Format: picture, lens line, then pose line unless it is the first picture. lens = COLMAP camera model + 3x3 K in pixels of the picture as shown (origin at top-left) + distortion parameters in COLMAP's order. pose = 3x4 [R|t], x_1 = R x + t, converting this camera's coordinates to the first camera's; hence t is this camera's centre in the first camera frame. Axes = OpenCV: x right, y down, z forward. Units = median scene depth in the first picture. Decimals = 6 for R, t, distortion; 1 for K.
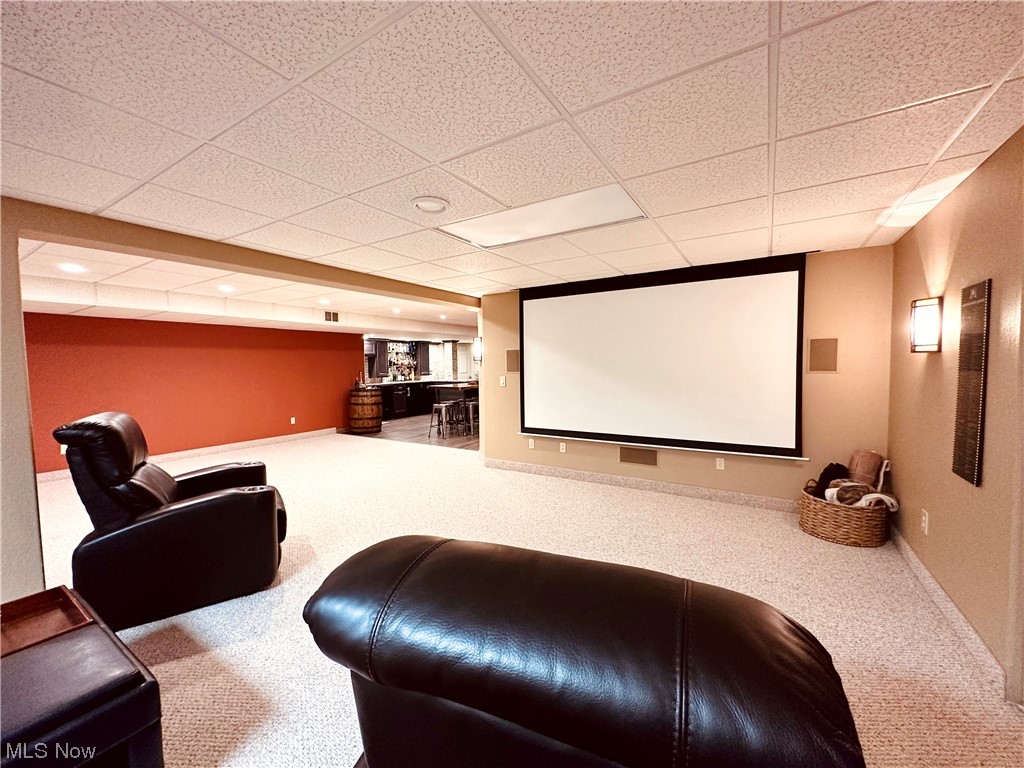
lens RADIAL K [[411.1, 0, 511.0], [0, 411.1, 384.2], [0, 0, 1]] dist [-0.002967, 0.000556]
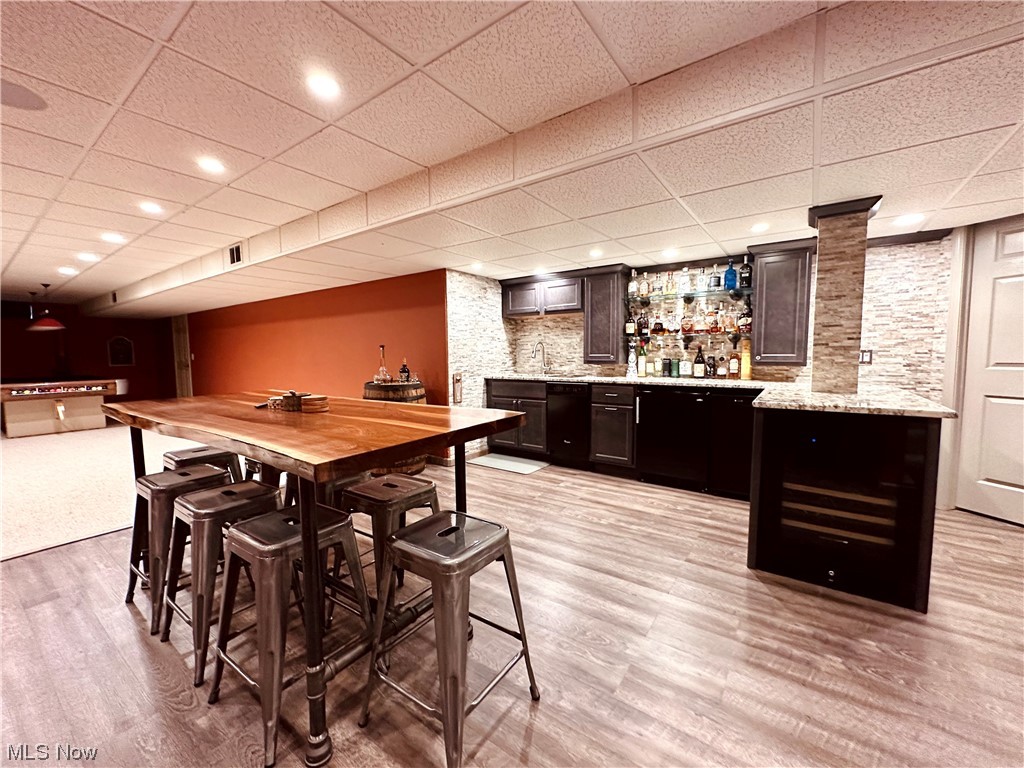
lens RADIAL K [[411.1, 0, 511.0], [0, 411.1, 384.2], [0, 0, 1]] dist [-0.002967, 0.000556]
pose [[-0.065016, 0.093902, -0.993456, 0.091141], [-0.038091, 0.994604, 0.096503, -0.029970], [0.997157, 0.044116, -0.061088, 0.861628]]
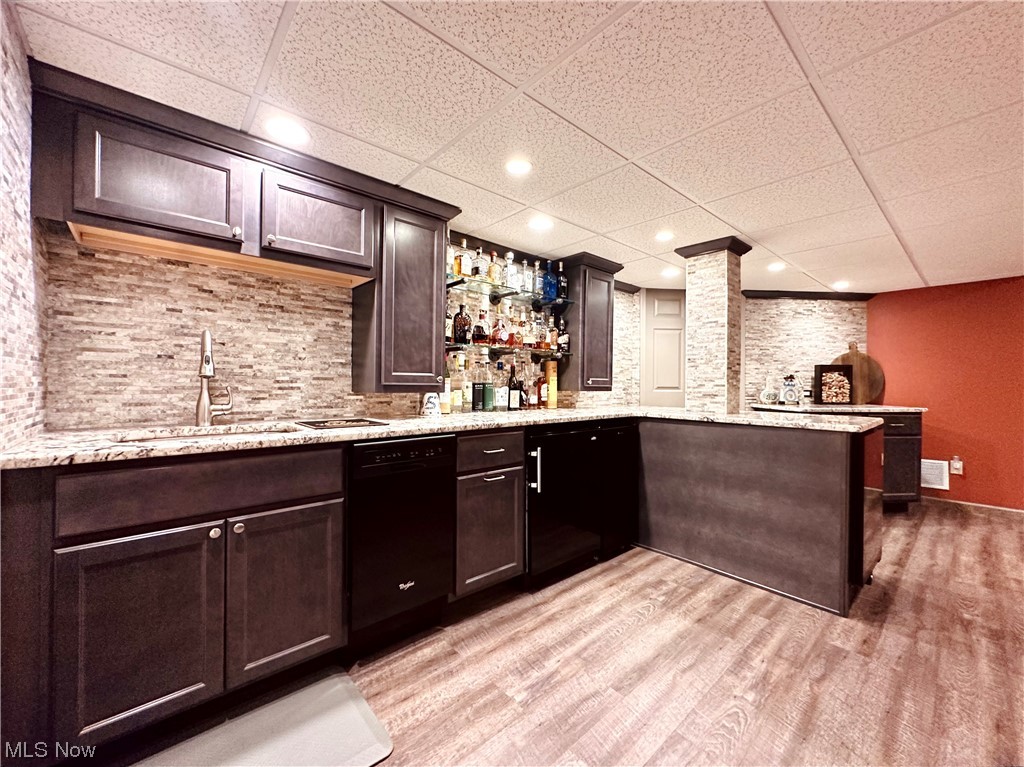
lens RADIAL K [[411.1, 0, 511.0], [0, 411.1, 383.7], [0, 0, 1]] dist [-0.002967, 0.000556]
pose [[0.958250, 0.023385, -0.284972, -0.193665], [-0.036791, 0.998449, -0.041778, -0.013161], [0.283553, 0.050518, 0.957625, 0.757055]]
